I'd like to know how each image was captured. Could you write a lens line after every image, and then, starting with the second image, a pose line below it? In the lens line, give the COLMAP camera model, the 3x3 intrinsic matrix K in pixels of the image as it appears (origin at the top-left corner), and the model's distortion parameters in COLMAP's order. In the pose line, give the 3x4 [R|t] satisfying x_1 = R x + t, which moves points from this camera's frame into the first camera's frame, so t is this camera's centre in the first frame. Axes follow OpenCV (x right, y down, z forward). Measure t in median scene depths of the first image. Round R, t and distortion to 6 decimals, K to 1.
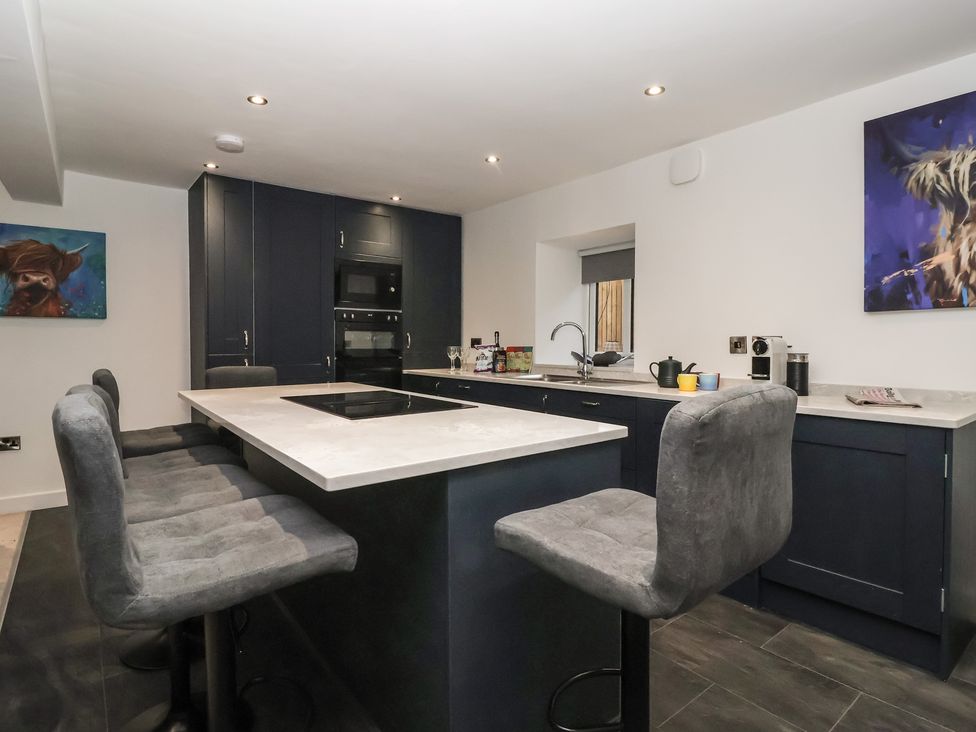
lens RADIAL K [[523.8, 0, 485.6], [0, 523.8, 346.6], [0, 0, 1]] dist [-0.000968, -0.016130]
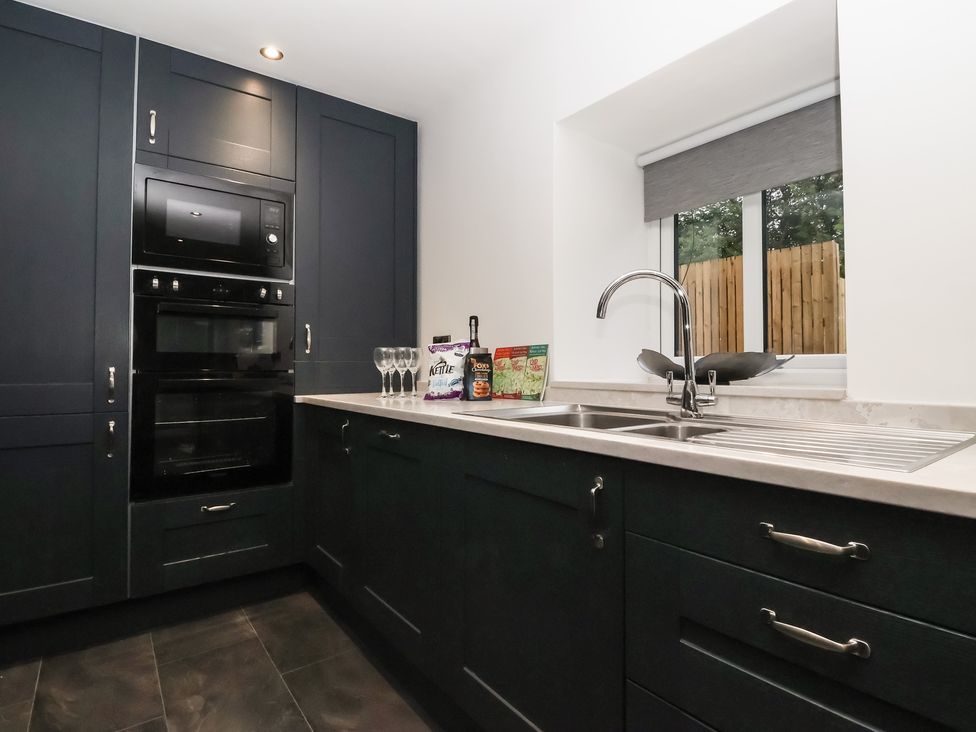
lens RADIAL K [[509.5, 0, 484.9], [0, 509.5, 351.9], [0, 0, 1]] dist [0.000038, -0.013952]
pose [[0.999722, -0.006349, -0.022728, 0.049218], [0.005491, 0.999276, -0.037641, 0.026450], [0.022951, 0.037506, 0.999033, 0.611126]]
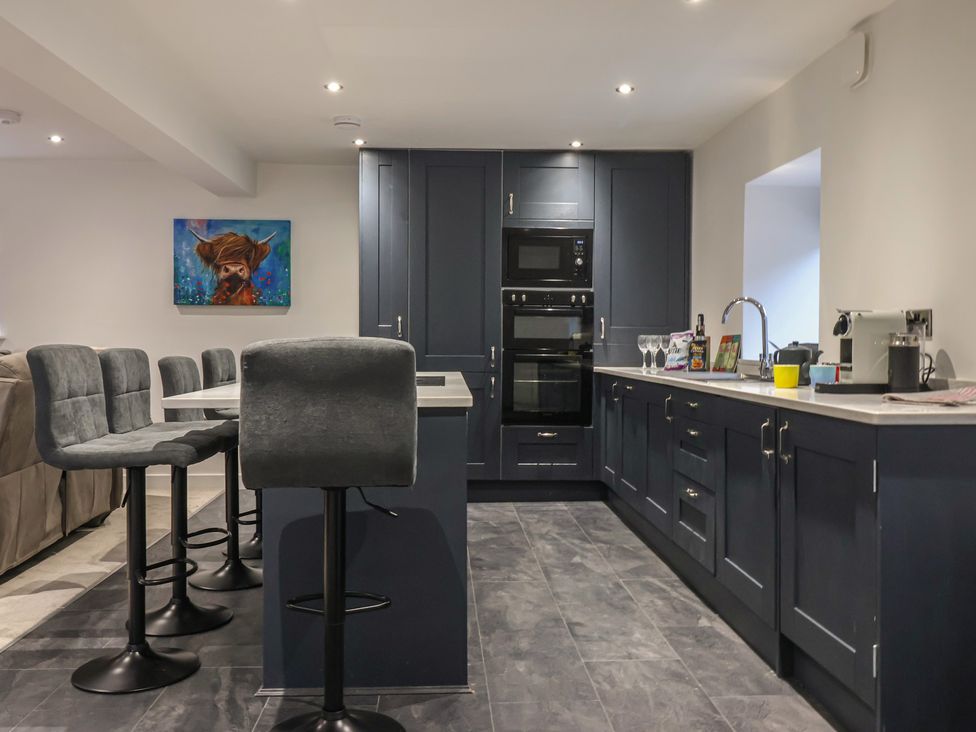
lens RADIAL K [[873.3, 0, 489.3], [0, 873.3, 347.3], [0, 0, 1]] dist [0.003256, -0.093450]
pose [[0.822350, 0.005756, -0.568953, 0.530800], [-0.009617, 0.999947, -0.003784, 0.027238], [0.568900, 0.008583, 0.822362, -0.152216]]
